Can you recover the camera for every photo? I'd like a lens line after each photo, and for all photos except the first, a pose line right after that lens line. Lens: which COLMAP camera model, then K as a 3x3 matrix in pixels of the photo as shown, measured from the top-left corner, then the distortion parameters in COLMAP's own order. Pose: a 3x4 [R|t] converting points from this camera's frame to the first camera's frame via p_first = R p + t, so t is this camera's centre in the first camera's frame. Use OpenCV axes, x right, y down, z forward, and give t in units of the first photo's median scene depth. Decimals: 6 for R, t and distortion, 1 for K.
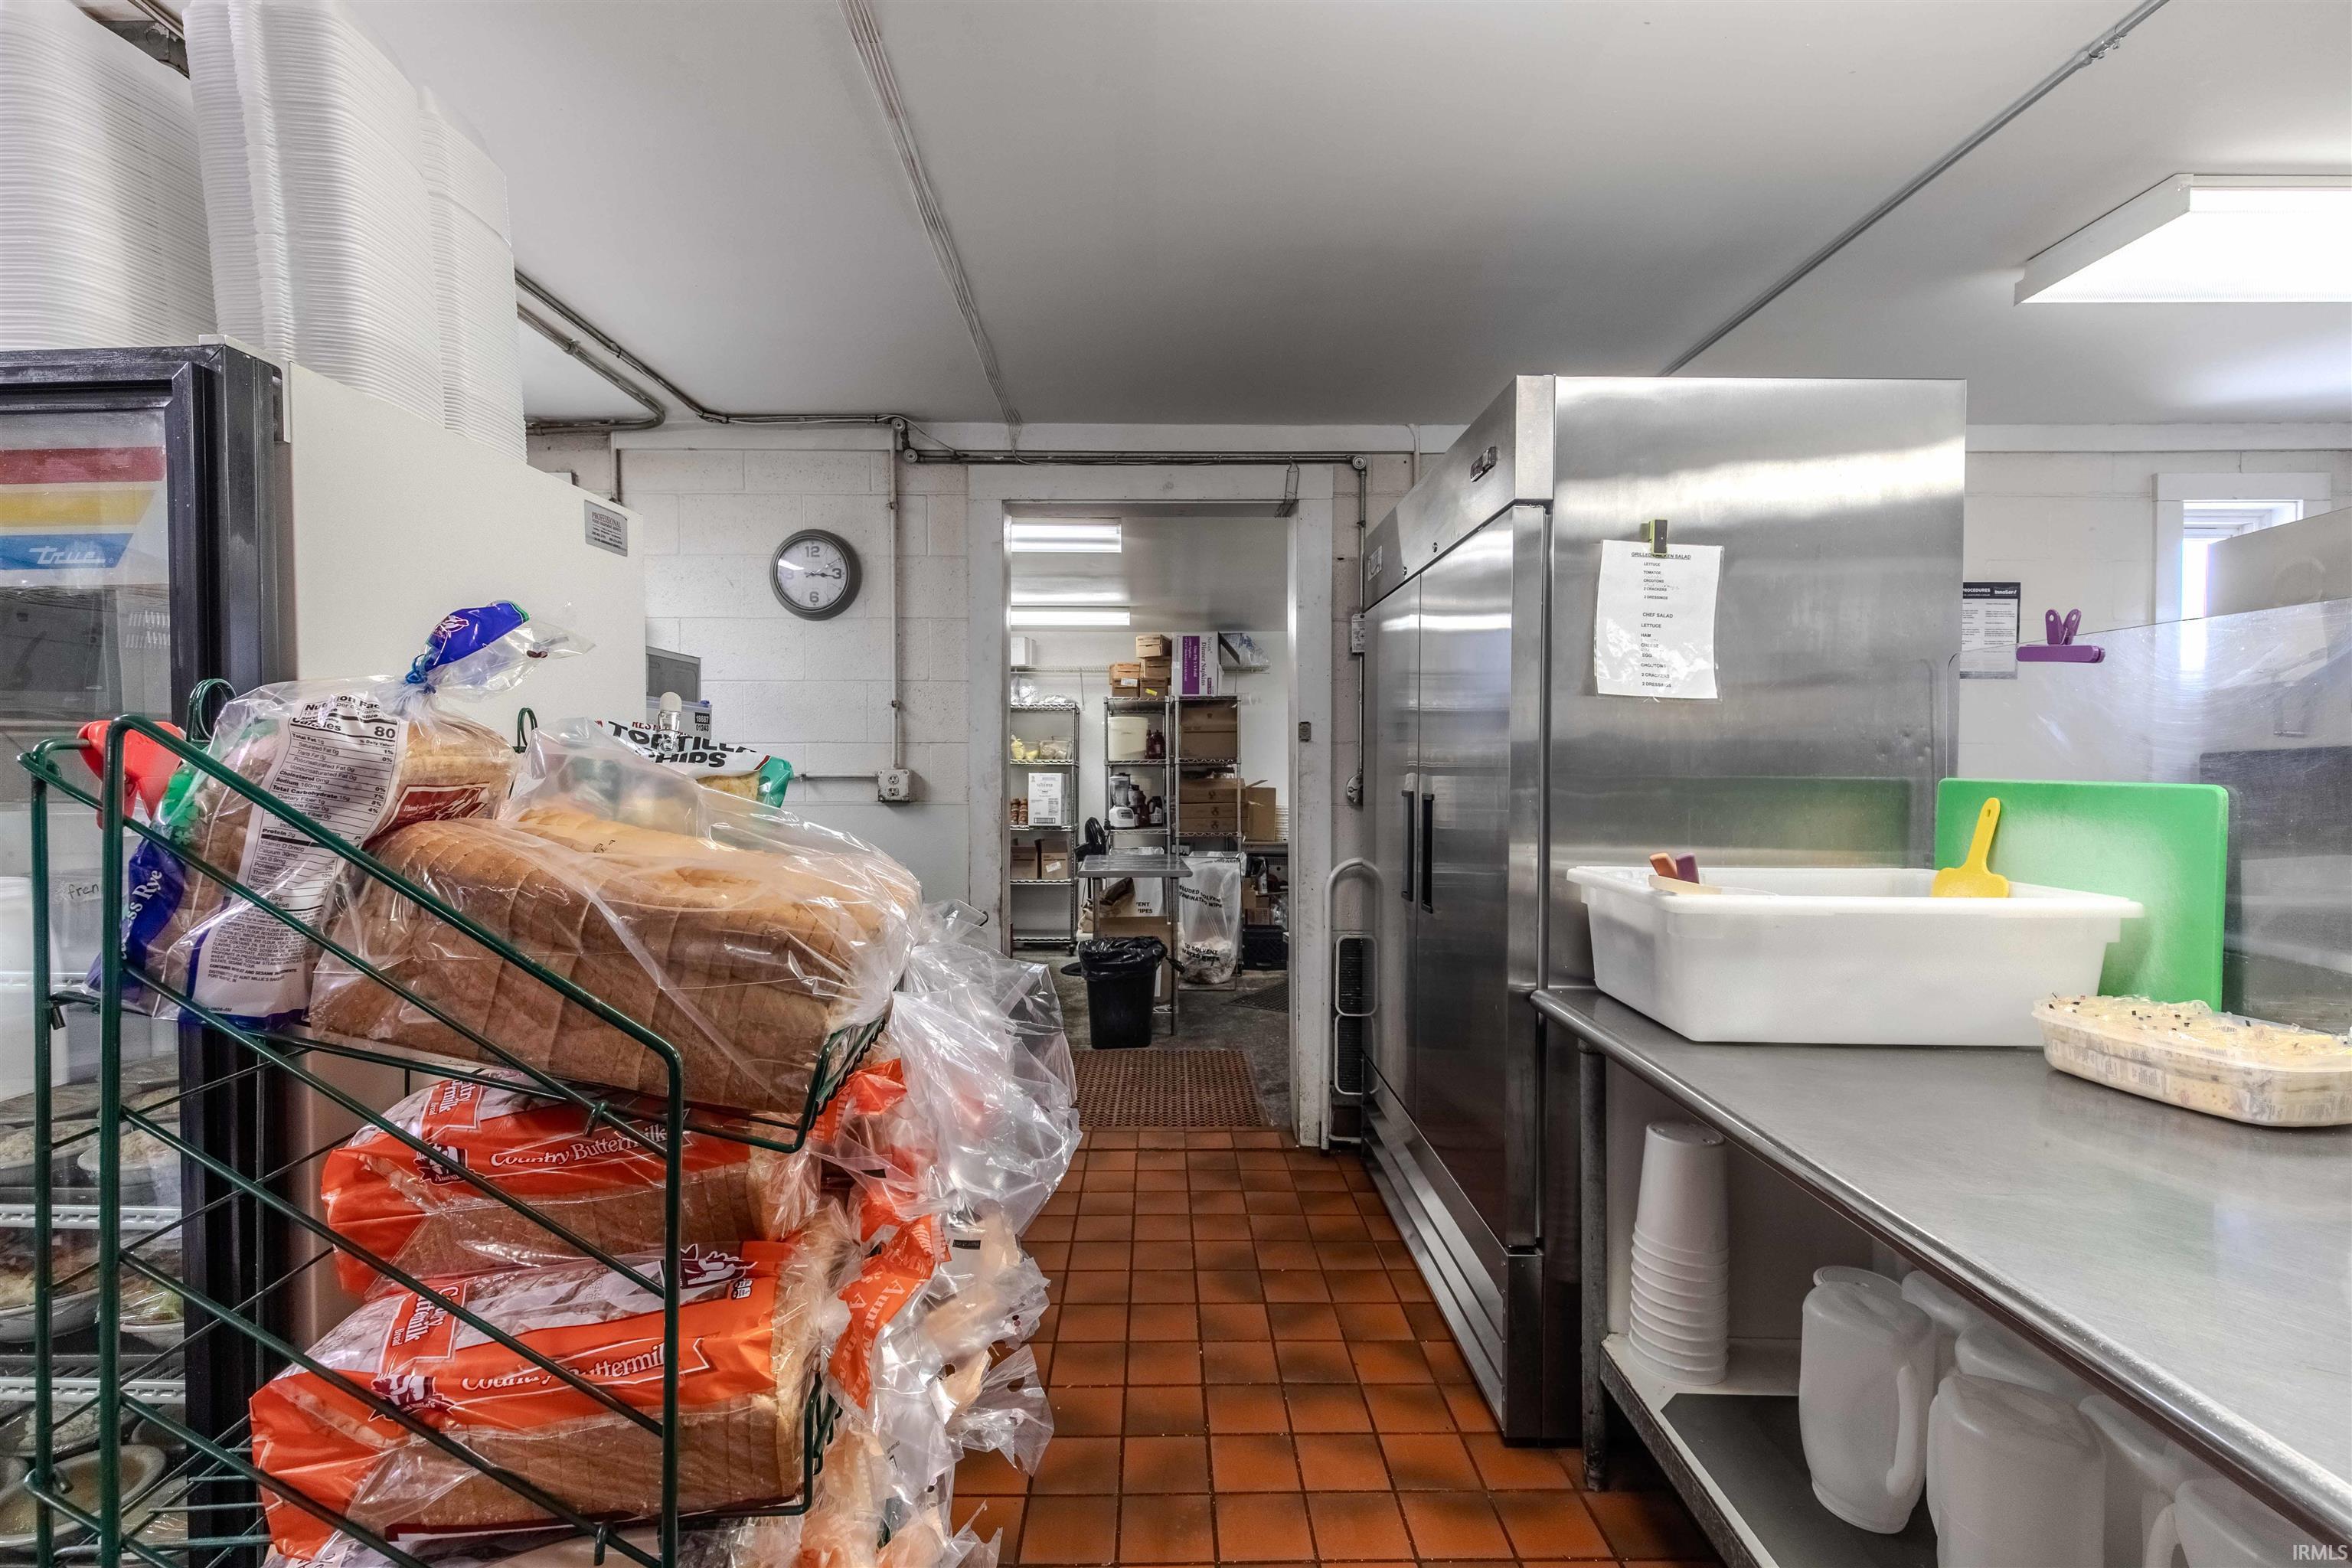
lens RADIAL K [[1056.2, 0, 1169.6], [0, 1056.2, 766.3], [0, 0, 1]] dist [0.006623, -0.001103]
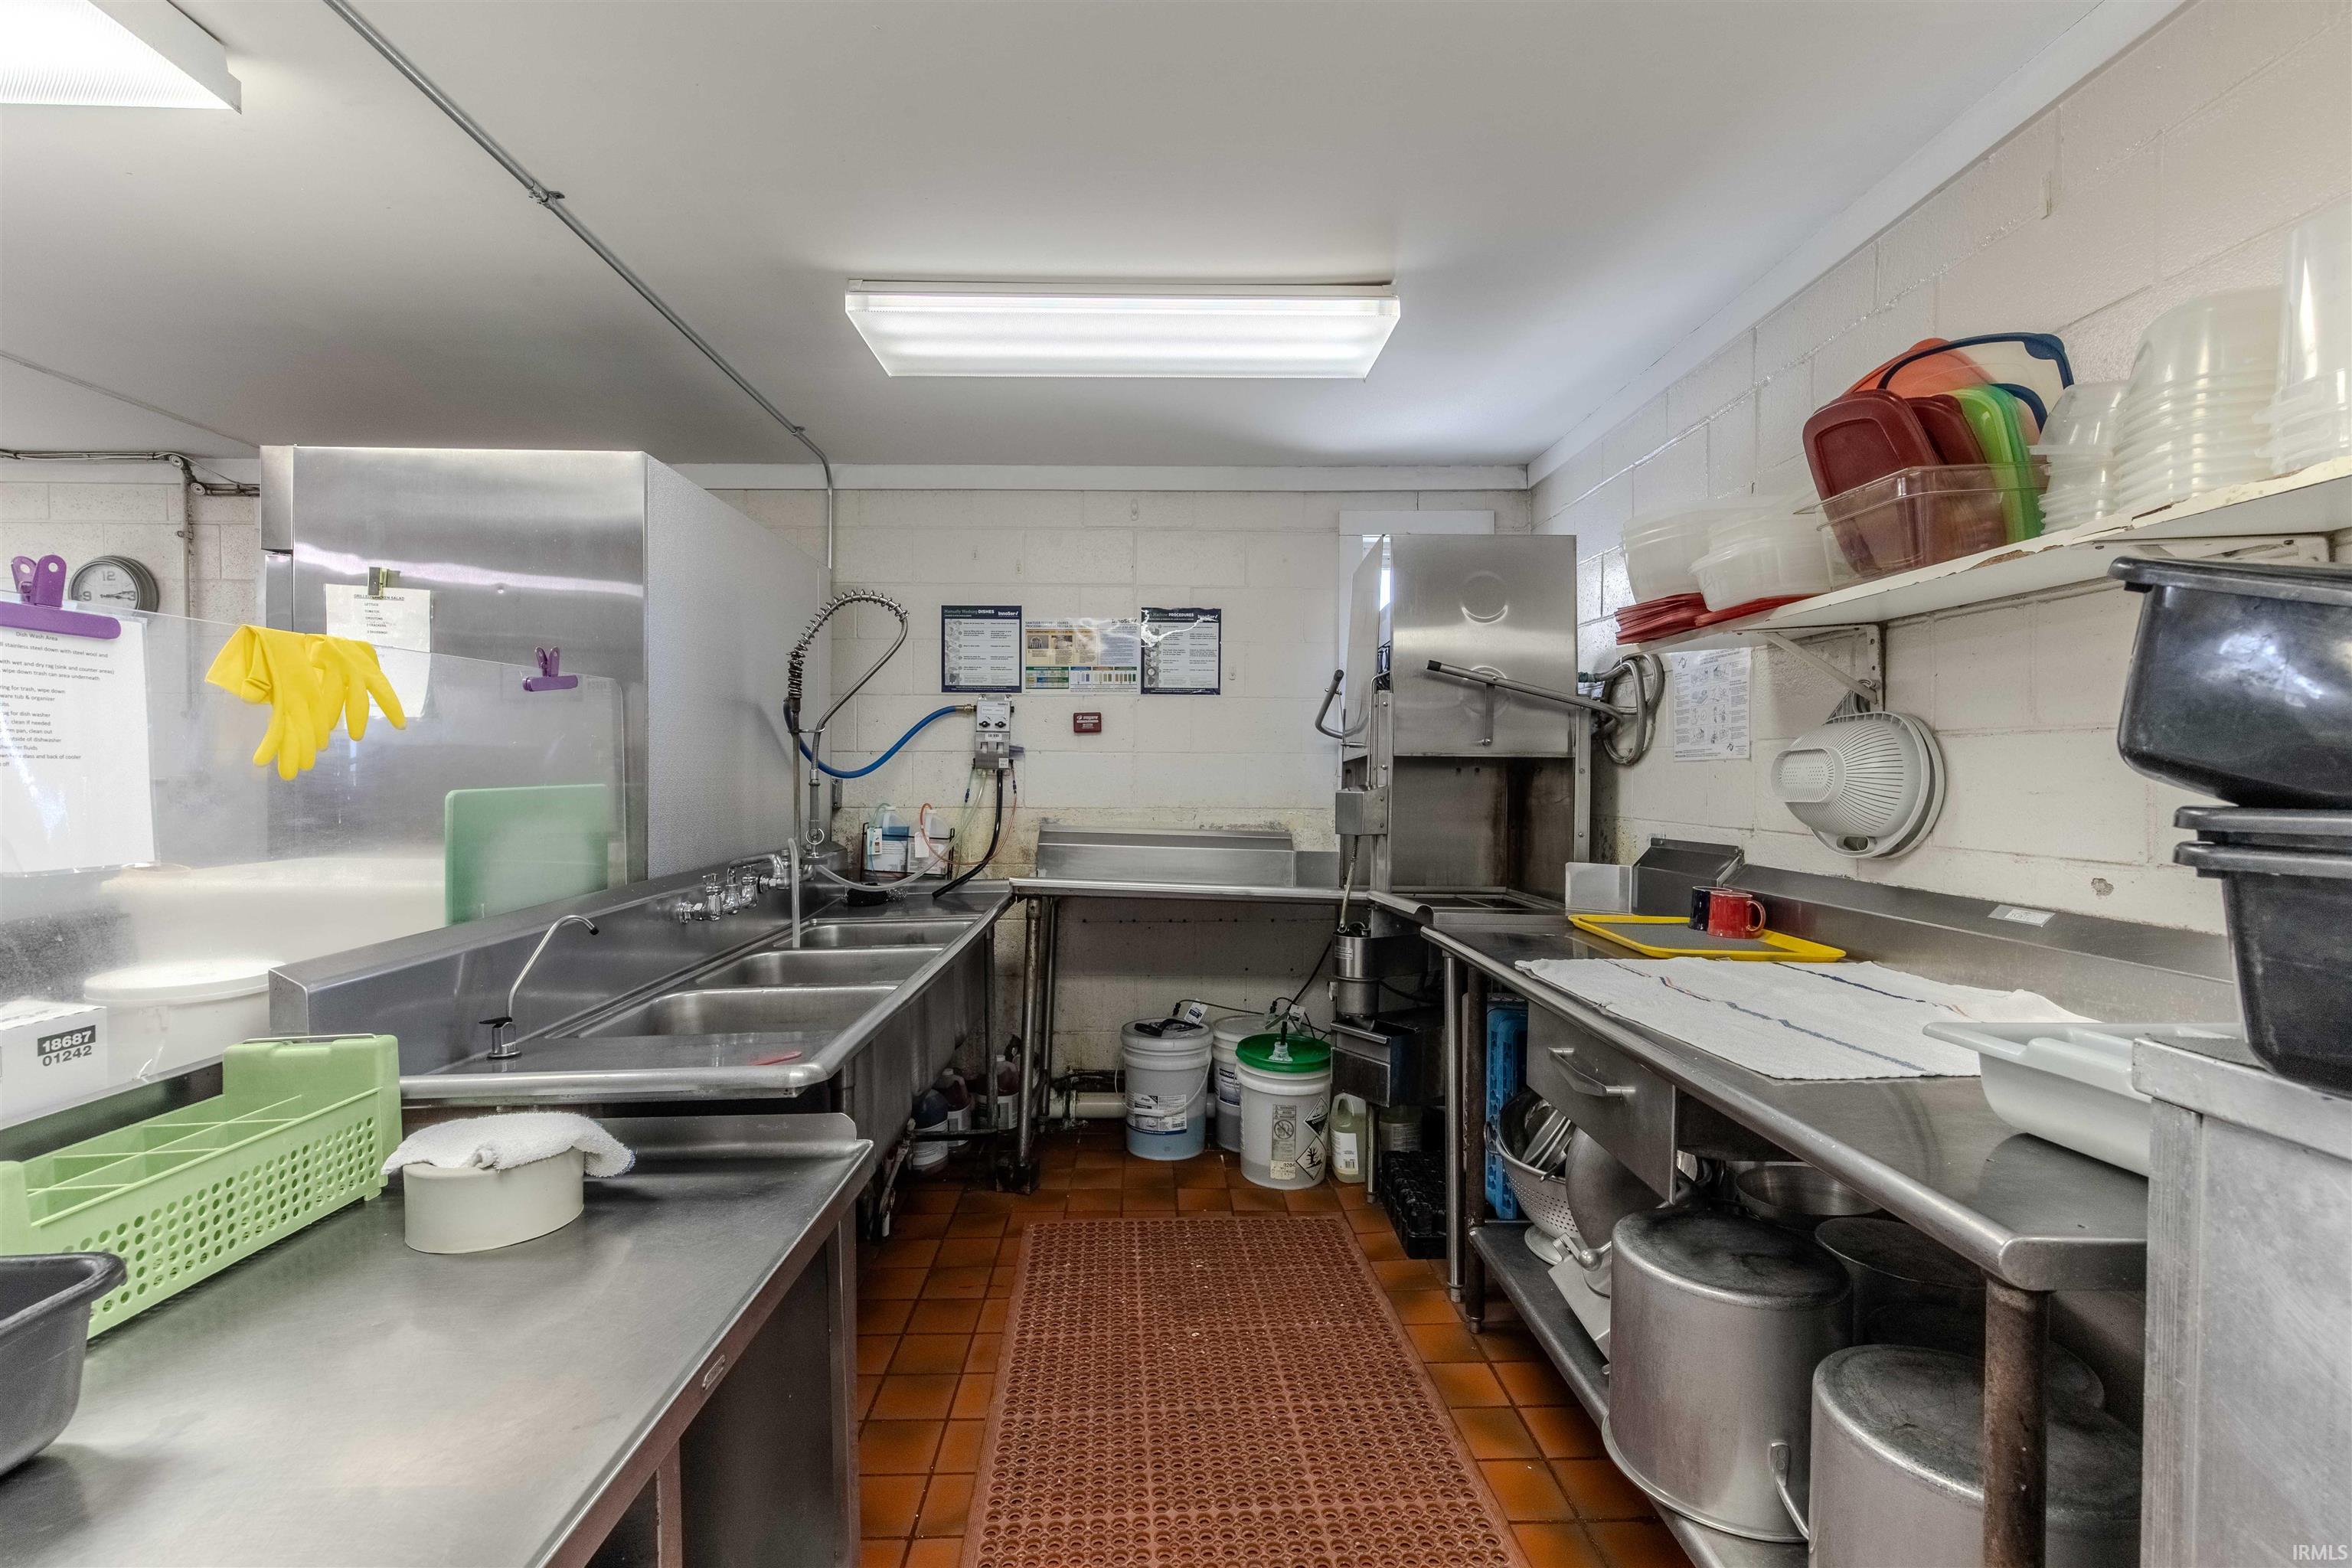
lens RADIAL K [[1056.2, 0, 1164.0], [0, 1056.2, 779.9], [0, 0, 1]] dist [0.006623, -0.001103]
pose [[0.999992, 0.002394, 0.003075, 0.755986], [-0.002350, 0.999895, -0.014269, 0.023340], [-0.003109, 0.014262, 0.999893, -0.105381]]
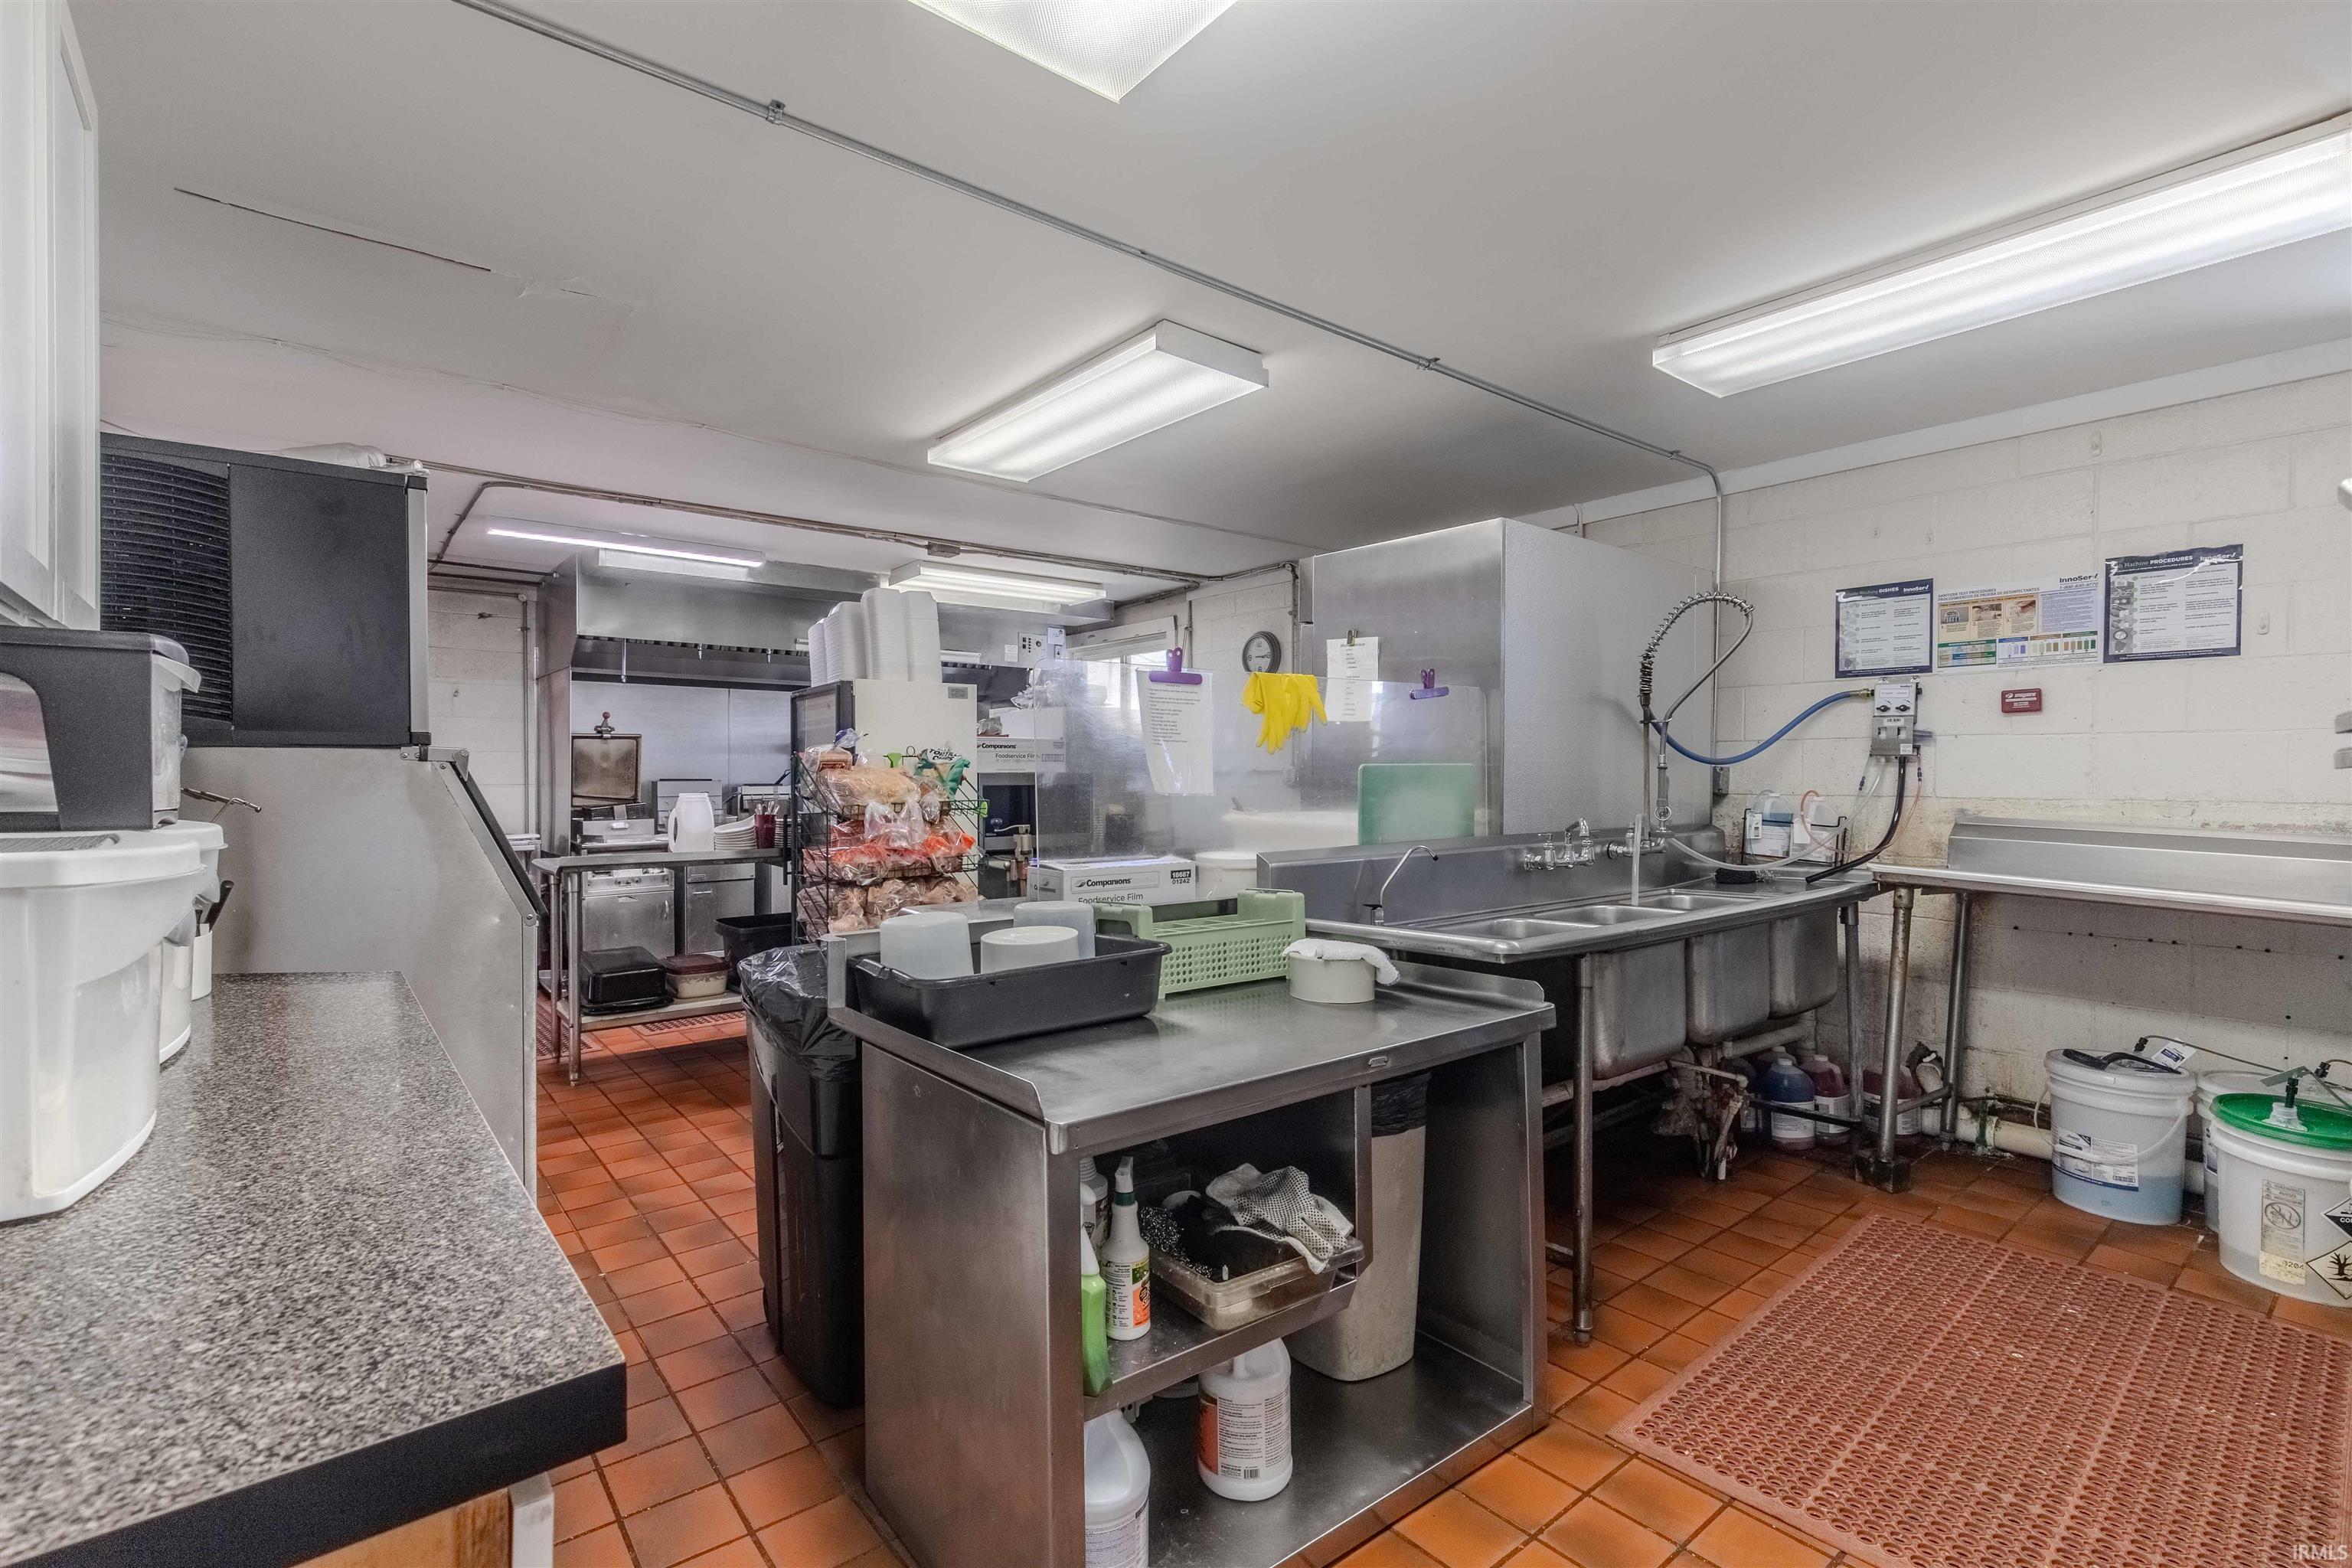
lens RADIAL K [[1056.2, 0, 1152.4], [0, 1056.2, 782.0], [0, 0, 1]] dist [0.006623, -0.001103]
pose [[0.607107, 0.007137, -0.794588, 0.927722], [-0.020992, 0.999755, -0.007060, 0.041307], [0.794342, 0.020966, 0.607108, -0.196925]]
